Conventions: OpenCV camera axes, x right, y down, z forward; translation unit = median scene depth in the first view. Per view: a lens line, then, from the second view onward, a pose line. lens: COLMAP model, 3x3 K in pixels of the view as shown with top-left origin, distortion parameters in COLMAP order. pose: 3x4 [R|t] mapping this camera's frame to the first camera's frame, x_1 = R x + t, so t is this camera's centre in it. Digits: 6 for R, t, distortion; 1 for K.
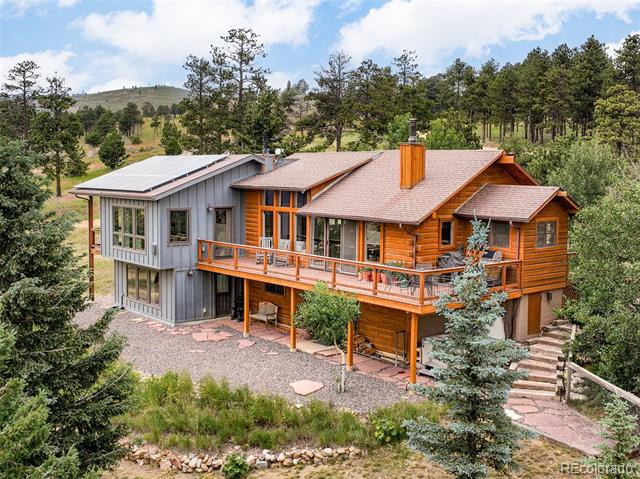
lens RADIAL K [[715.3, 0, 296.5], [0, 715.3, 238.5], [0, 0, 1]] dist [0.017734, 0.003602]
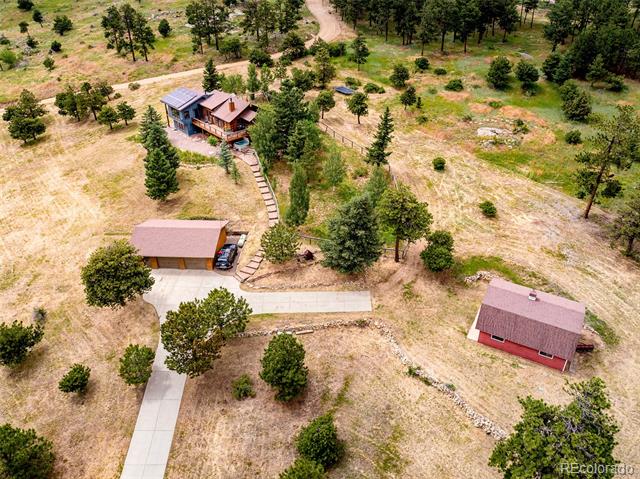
lens RADIAL K [[476.7, 0, 320.0], [0, 476.7, 239.5], [0, 0, 1]] dist [-0.026721, 0.000399]
pose [[0.999395, -0.019980, 0.028456, 0.570184], [0.004244, 0.882393, 0.470495, -0.723102], [-0.034509, -0.470089, 0.881944, -2.018811]]
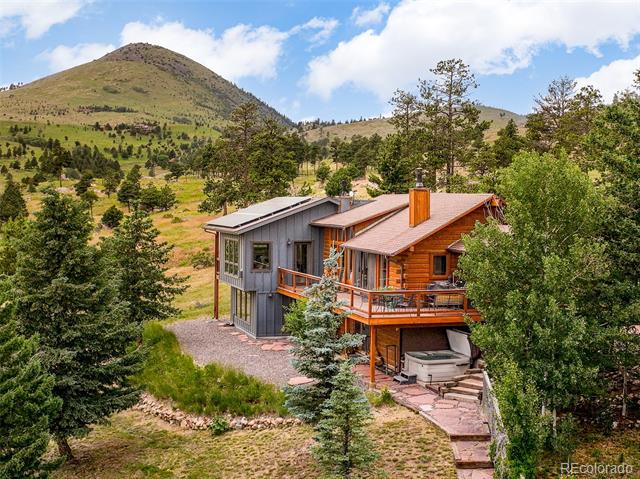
lens RADIAL K [[887.3, 0, 320.0], [0, 887.3, 239.5], [0, 0, 1]] dist [0.025354, 0.065516]
pose [[0.929896, 0.015703, -0.367486, 0.477423], [-0.036075, 0.998165, -0.048631, 0.024080], [0.366048, 0.058479, 0.928757, -0.359775]]
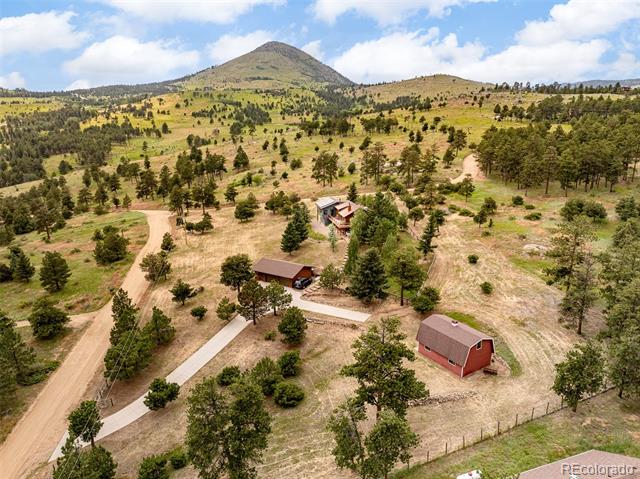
lens RADIAL K [[476.7, 0, 320.0], [0, 476.7, 239.5], [0, 0, 1]] dist [-0.026721, 0.000399]
pose [[0.888524, 0.106115, -0.446390, 1.917807], [-0.025608, 0.982841, 0.182668, -0.613111], [0.458115, -0.150874, 0.875995, -3.187487]]
